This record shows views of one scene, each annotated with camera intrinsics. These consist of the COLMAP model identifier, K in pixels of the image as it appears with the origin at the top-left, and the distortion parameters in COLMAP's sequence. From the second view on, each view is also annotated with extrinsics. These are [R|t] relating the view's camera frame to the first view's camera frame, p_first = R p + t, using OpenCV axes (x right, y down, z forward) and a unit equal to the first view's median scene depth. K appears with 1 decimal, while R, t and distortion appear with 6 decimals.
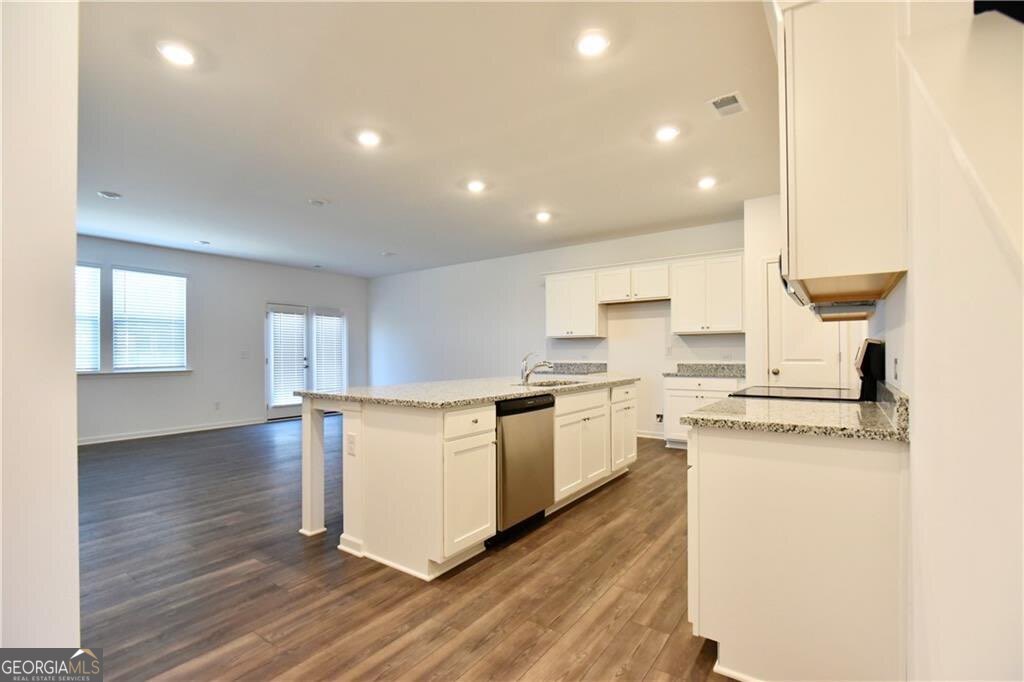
lens RADIAL K [[466.5, 0, 511.7], [0, 466.5, 348.4], [0, 0, 1]] dist [-0.014075, 0.001291]
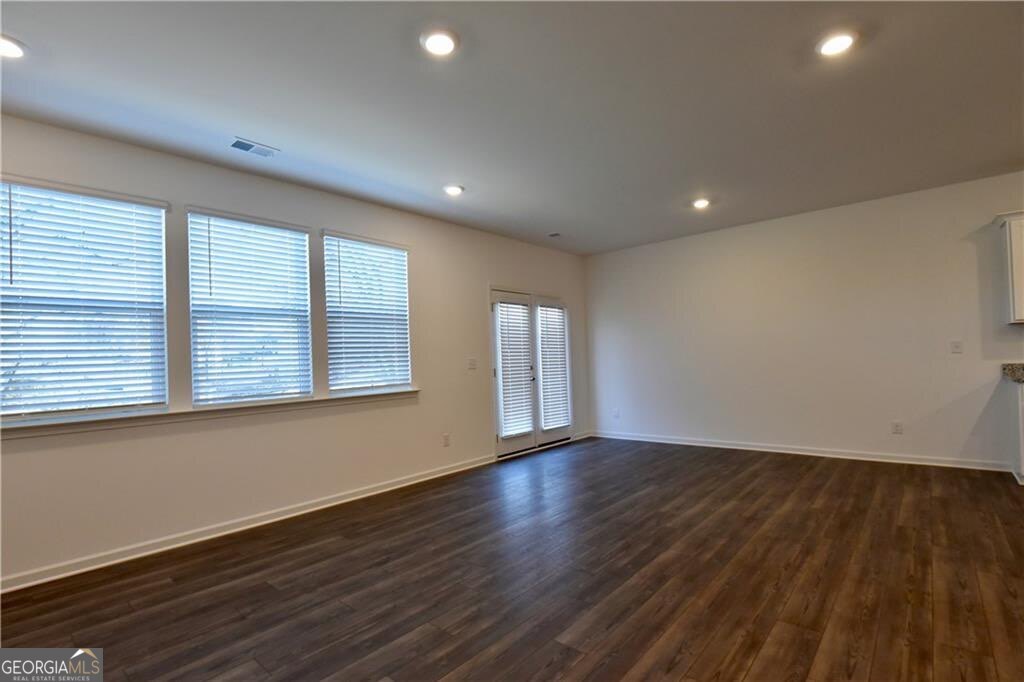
lens RADIAL K [[466.5, 0, 504.1], [0, 466.5, 345.7], [0, 0, 1]] dist [-0.014075, 0.001291]
pose [[0.994611, -0.031143, -0.098885, -0.558079], [0.029703, 0.999431, -0.016000, -0.001861], [0.099327, 0.012976, 0.994970, 0.386194]]
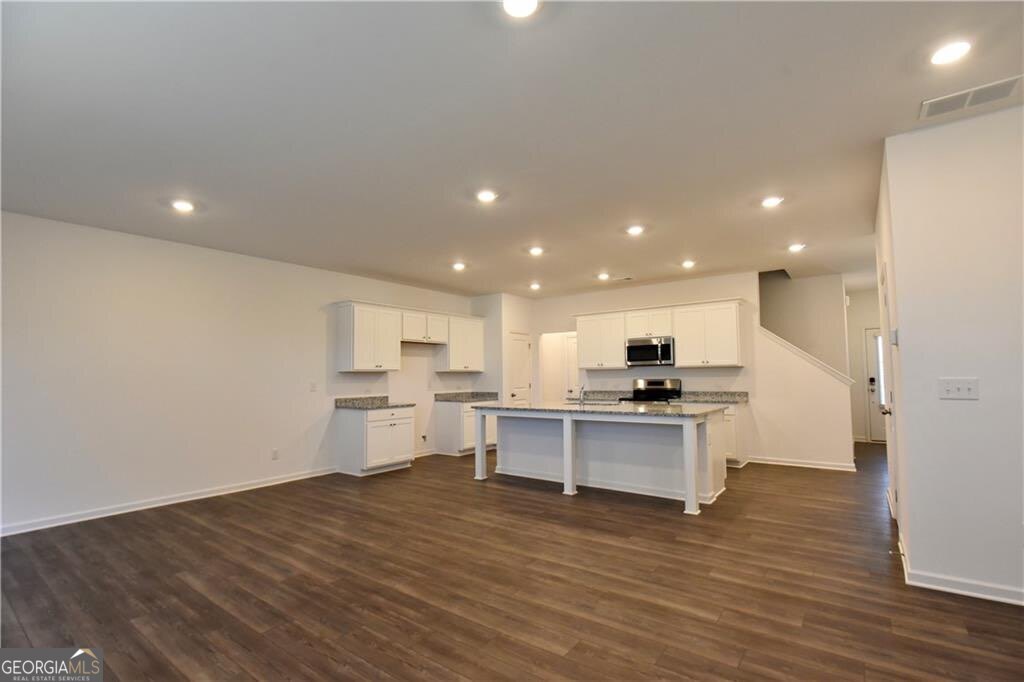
lens RADIAL K [[466.5, 0, 509.7], [0, 466.5, 344.2], [0, 0, 1]] dist [-0.014075, 0.001291]
pose [[0.025409, 0.077215, 0.996691, -0.895602], [0.000886, 0.997010, -0.077262, -0.003916], [-0.999677, 0.002847, 0.025265, 0.719418]]
